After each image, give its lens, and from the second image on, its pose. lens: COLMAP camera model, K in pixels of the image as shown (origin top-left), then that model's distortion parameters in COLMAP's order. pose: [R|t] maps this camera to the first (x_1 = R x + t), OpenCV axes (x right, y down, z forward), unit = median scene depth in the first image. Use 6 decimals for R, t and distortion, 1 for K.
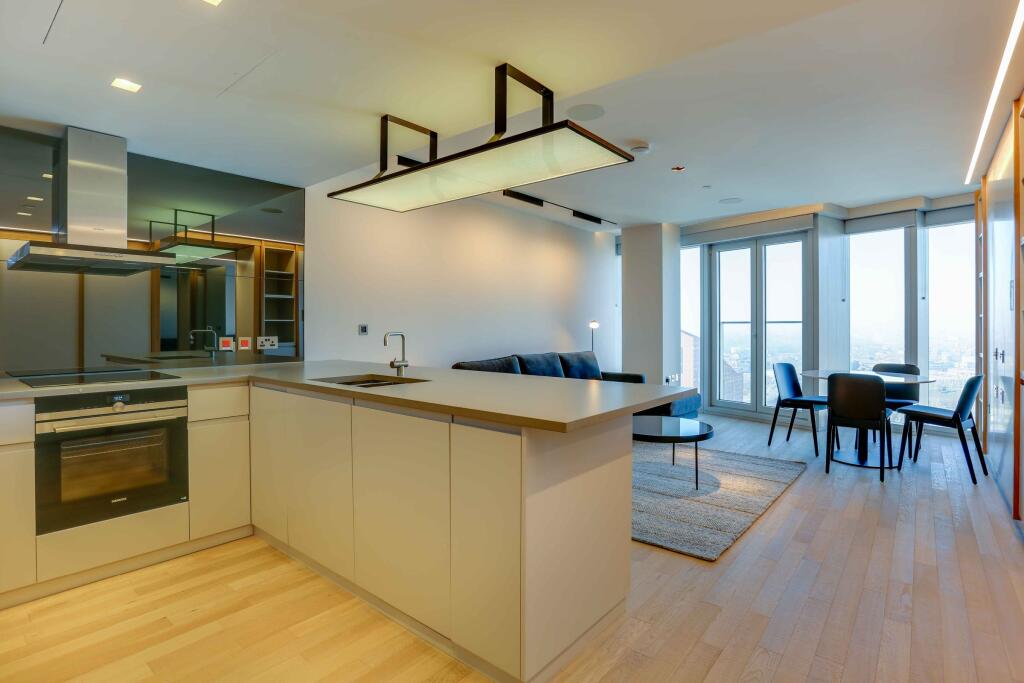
lens RADIAL K [[515.0, 0, 482.2], [0, 515.0, 322.5], [0, 0, 1]] dist [-0.053416, 0.016412]
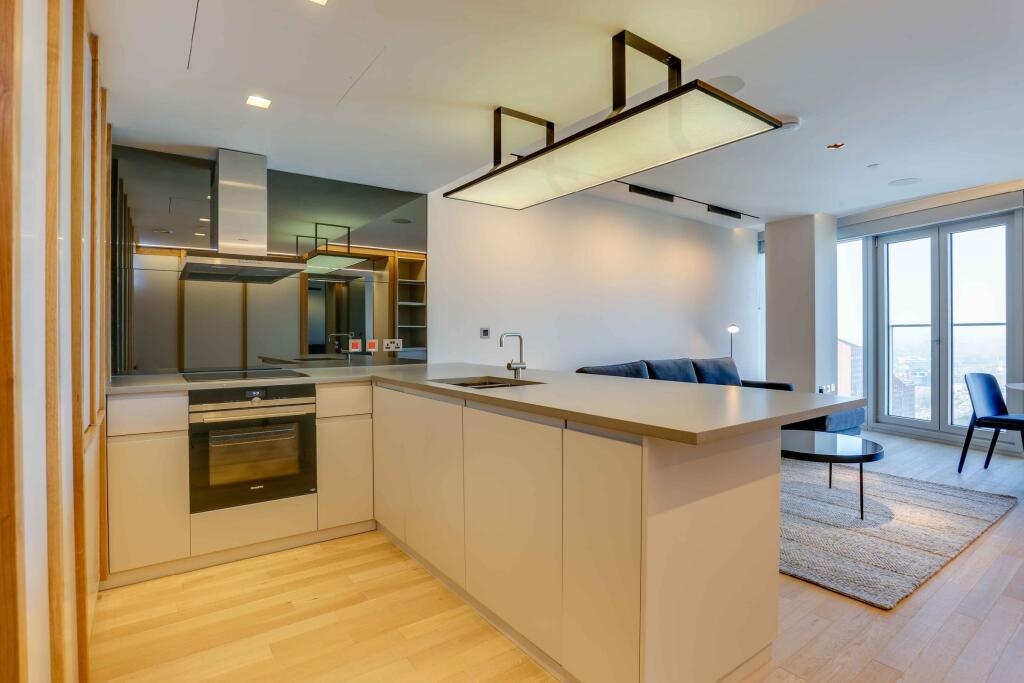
lens RADIAL K [[502.7, 0, 486.0], [0, 502.7, 332.9], [0, 0, 1]] dist [-0.060223, 0.021186]
pose [[0.969471, -0.002618, -0.245191, 0.015990], [0.003476, 0.999989, 0.003066, 0.015852], [0.245180, -0.003825, 0.969470, 0.074625]]
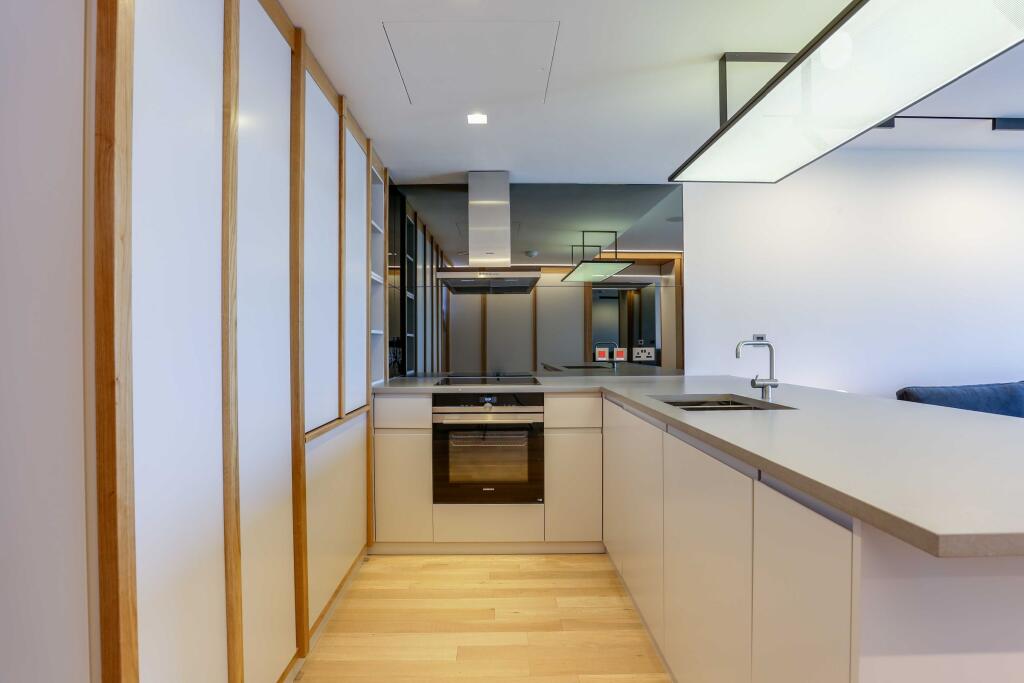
lens RADIAL K [[494.9, 0, 506.0], [0, 494.9, 342.8], [0, 0, 1]] dist [-0.050936, -0.000013]
pose [[0.668372, -0.002116, -0.743824, 0.115028], [0.007952, 0.999959, 0.004302, 0.016175], [0.743784, -0.008790, 0.668362, 0.251036]]
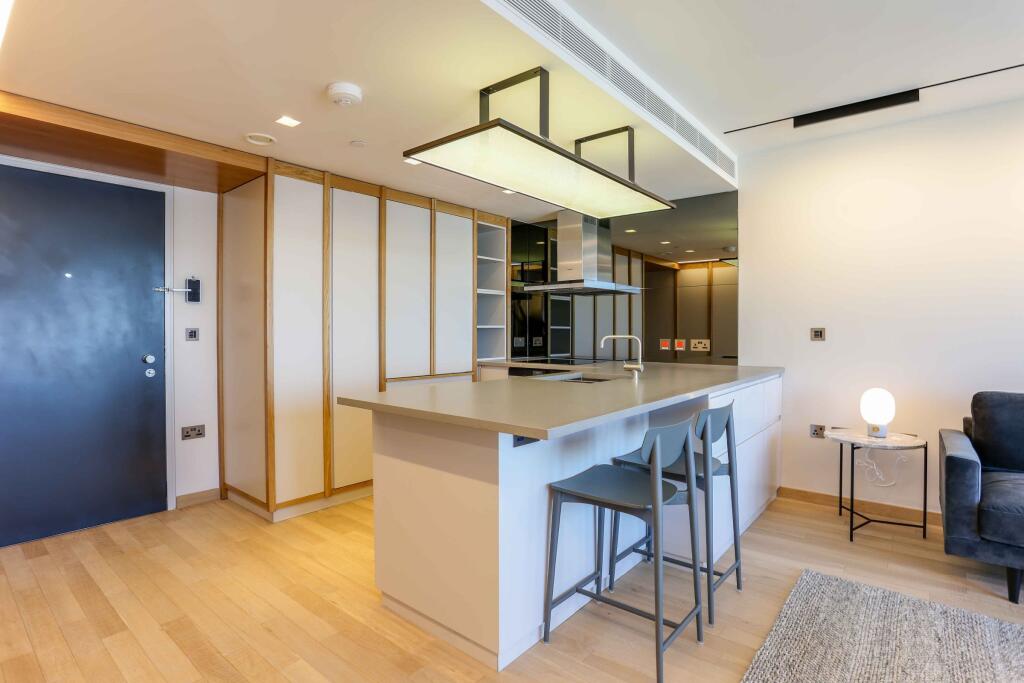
lens RADIAL K [[494.9, 0, 506.0], [0, 494.9, 342.8], [0, 0, 1]] dist [-0.050936, -0.000013]
pose [[0.039739, 0.022855, -0.998949, 0.750555], [0.001140, 0.999737, 0.022918, 0.013782], [0.999209, -0.002049, 0.039703, 0.706935]]
